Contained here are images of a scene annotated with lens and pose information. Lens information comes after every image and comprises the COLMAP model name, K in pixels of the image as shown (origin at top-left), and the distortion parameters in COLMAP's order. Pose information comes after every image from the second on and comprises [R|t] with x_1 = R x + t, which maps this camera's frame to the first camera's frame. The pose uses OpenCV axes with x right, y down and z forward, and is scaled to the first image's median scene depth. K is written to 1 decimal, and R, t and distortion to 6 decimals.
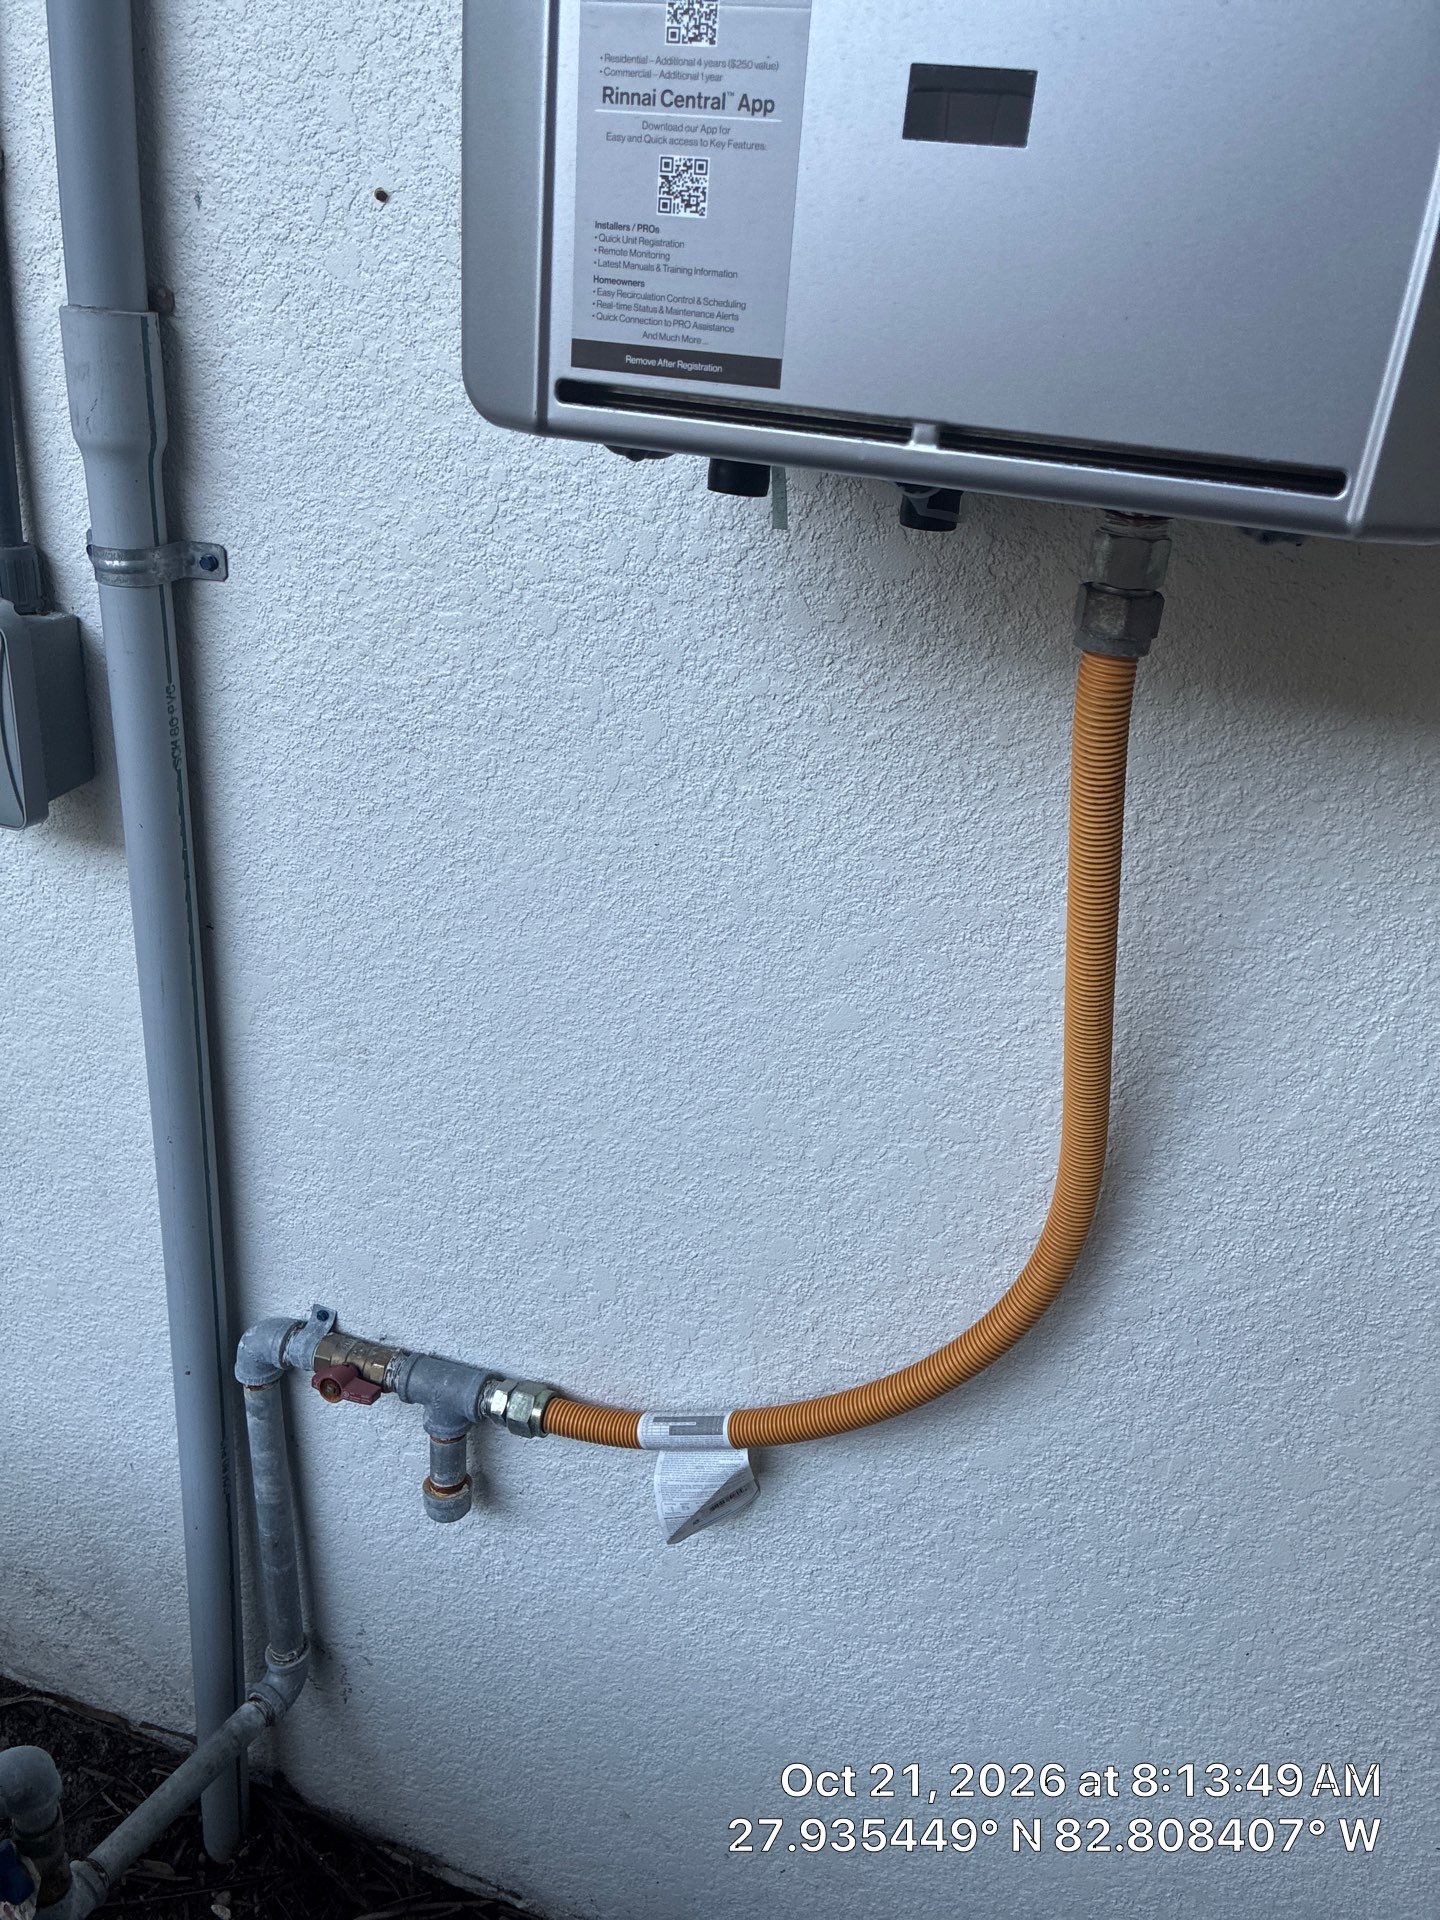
lens RADIAL K [[1384.4, 0, 744.9], [0, 1384.4, 866.5], [0, 0, 1]] dist [0.055547, -0.069762]
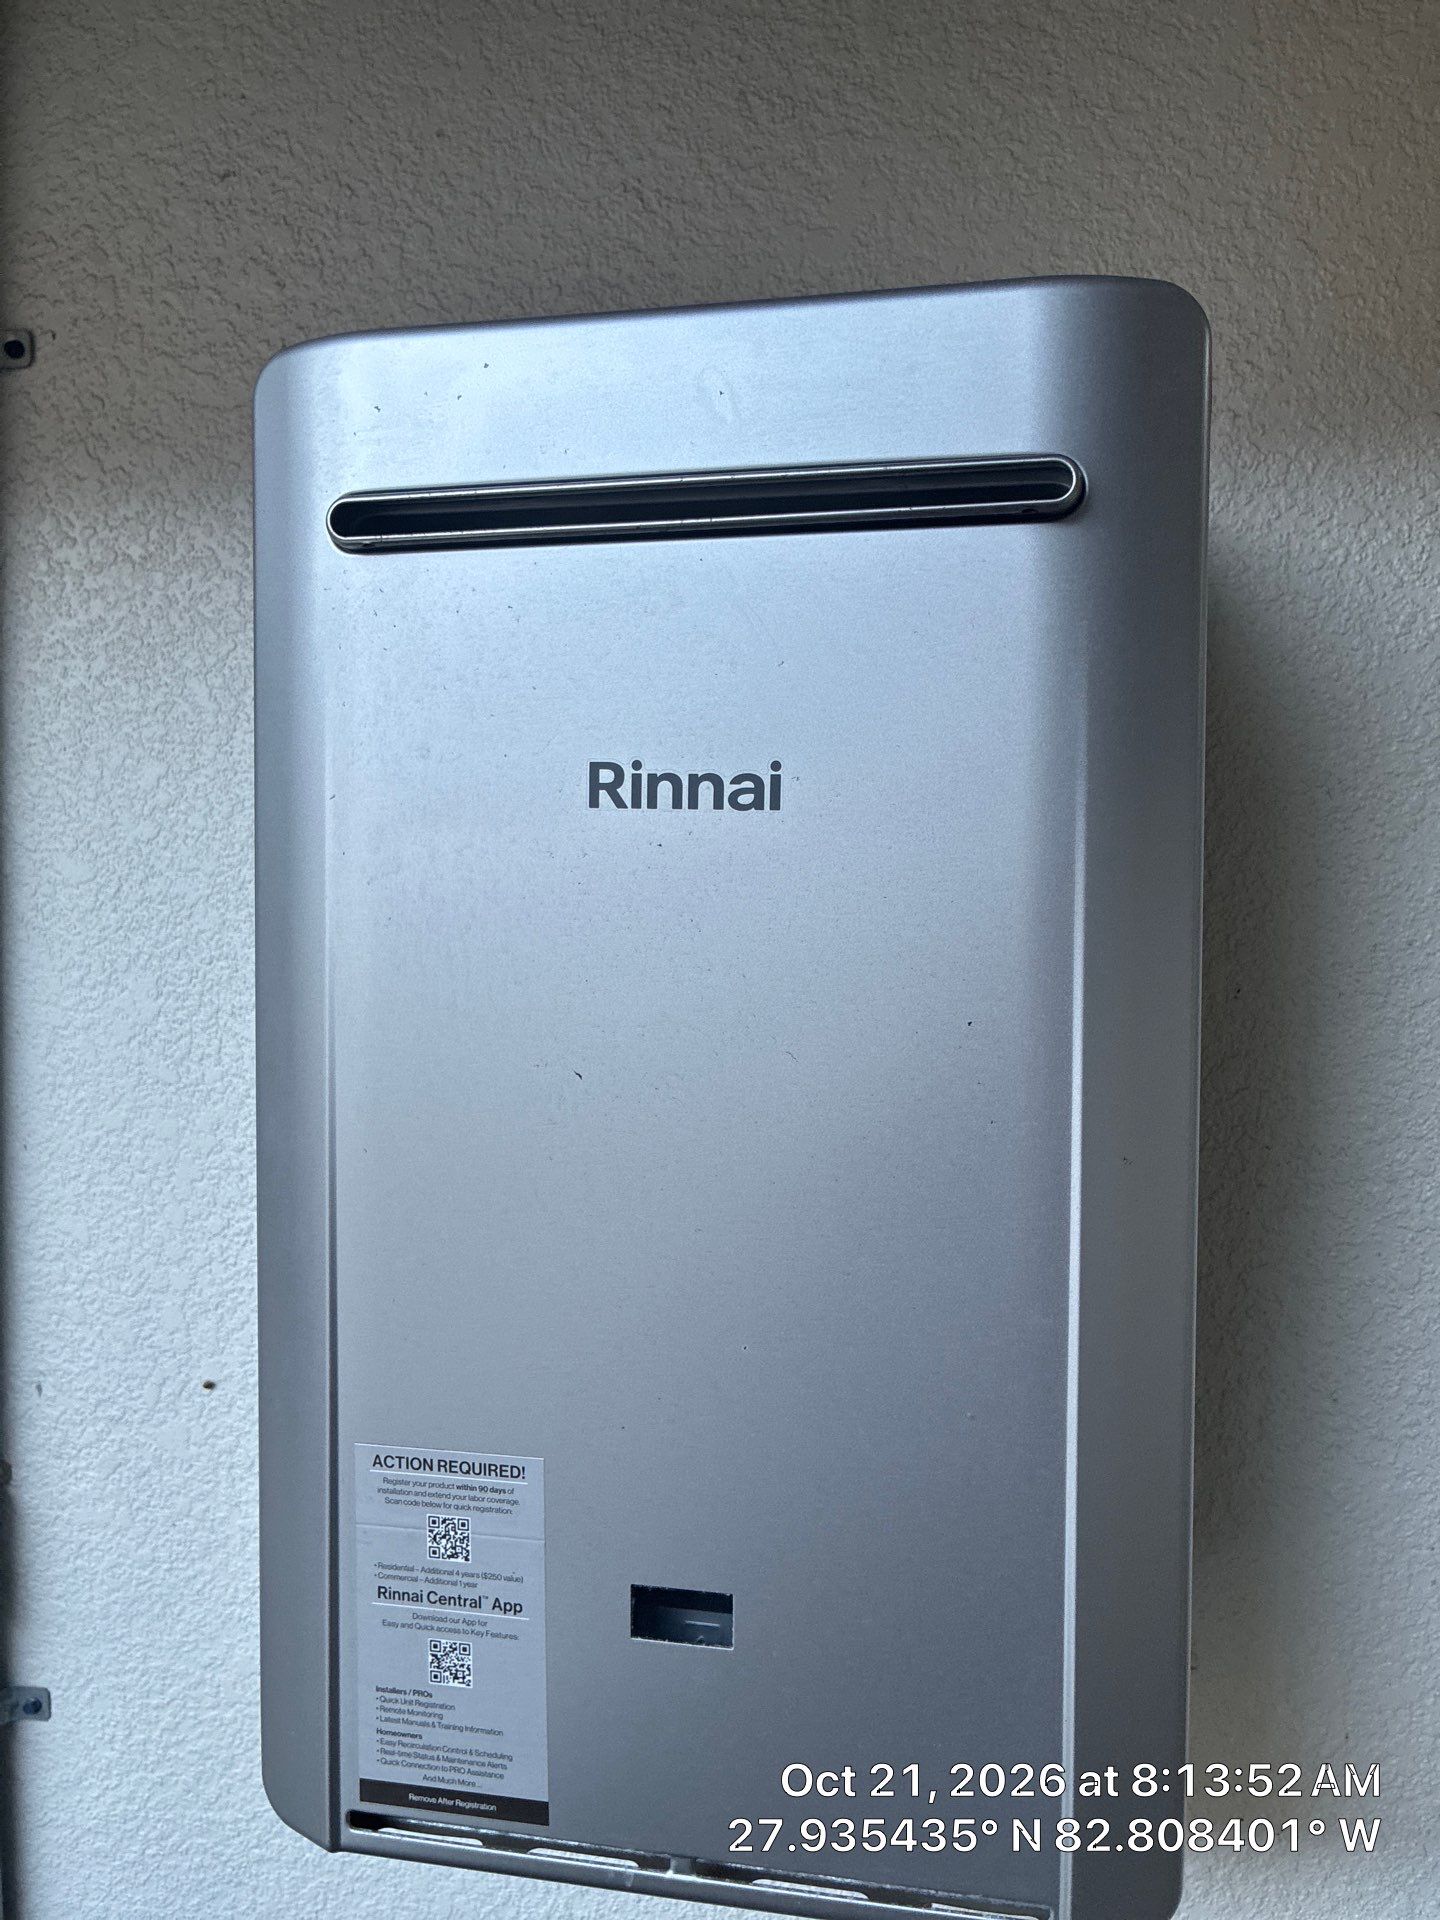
lens RADIAL K [[1384.4, 0, 744.9], [0, 1384.4, 866.5], [0, 0, 1]] dist [0.055547, -0.069762]
pose [[0.991349, -0.086656, 0.098580, 0.091523], [0.116477, 0.927037, -0.356420, -0.427652], [-0.060501, 0.364818, 0.929111, -0.217337]]
